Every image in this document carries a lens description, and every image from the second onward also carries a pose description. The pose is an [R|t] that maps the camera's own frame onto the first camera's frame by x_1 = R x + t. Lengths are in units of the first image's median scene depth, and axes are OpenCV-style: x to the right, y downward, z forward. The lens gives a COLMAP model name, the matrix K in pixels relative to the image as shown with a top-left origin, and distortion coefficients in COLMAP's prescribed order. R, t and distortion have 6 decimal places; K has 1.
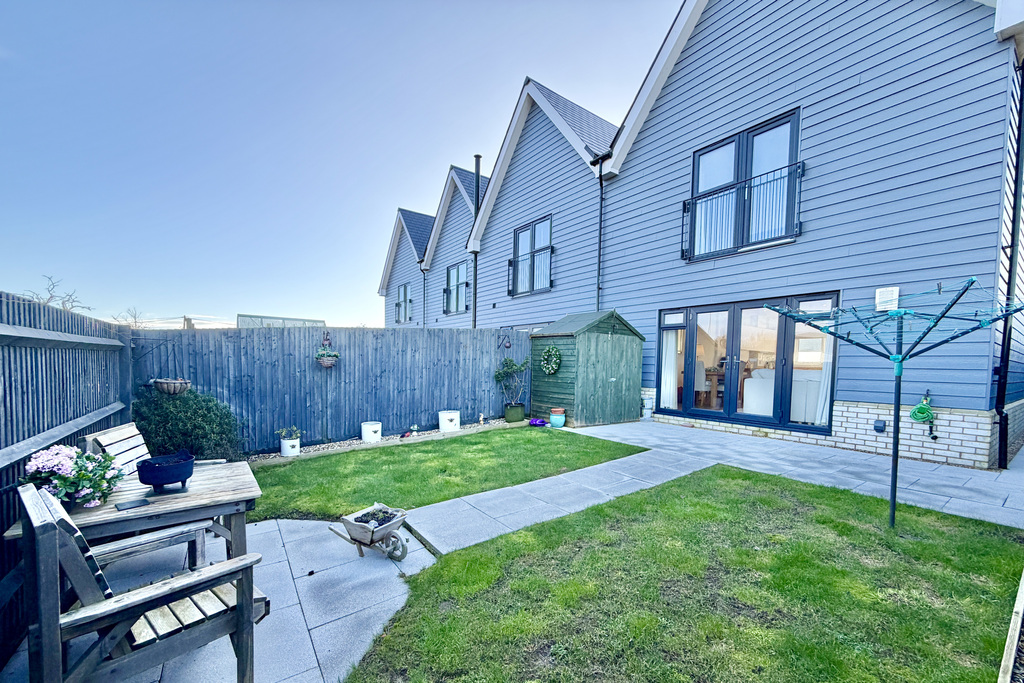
lens RADIAL K [[410.4, 0, 512.1], [0, 410.4, 386.1], [0, 0, 1]] dist [-0.000155, 0.000498]
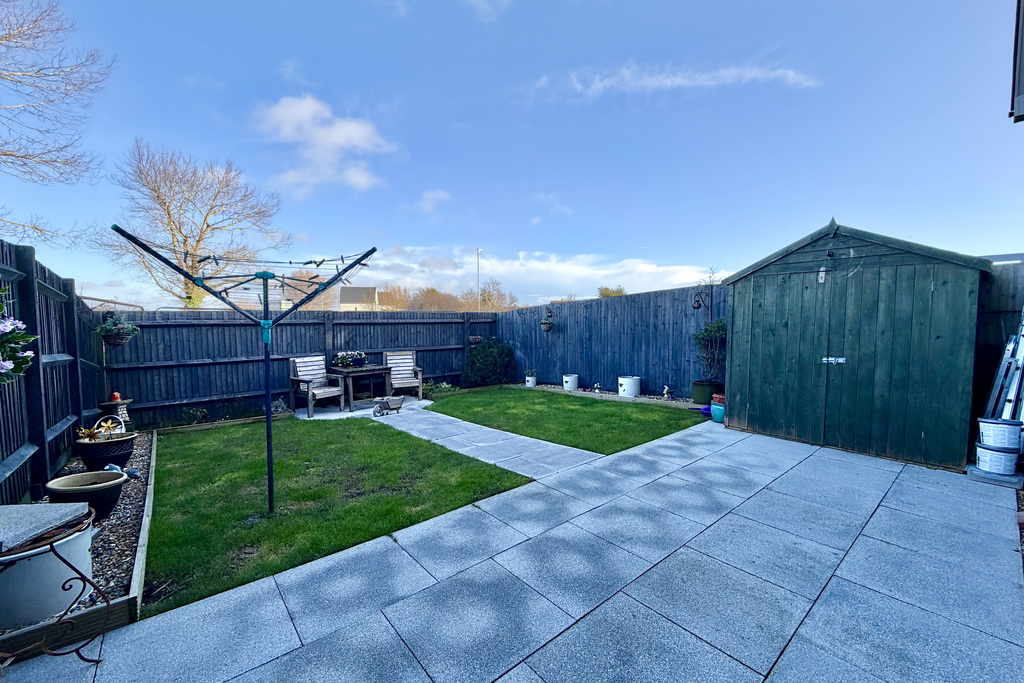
lens RADIAL K [[410.4, 0, 505.2], [0, 410.4, 349.4], [0, 0, 1]] dist [-0.000155, 0.000498]
pose [[0.065186, 0.052060, -0.996514, 0.761605], [-0.050022, 0.997553, 0.048842, -0.035760], [0.996619, 0.046664, 0.067631, 0.590046]]
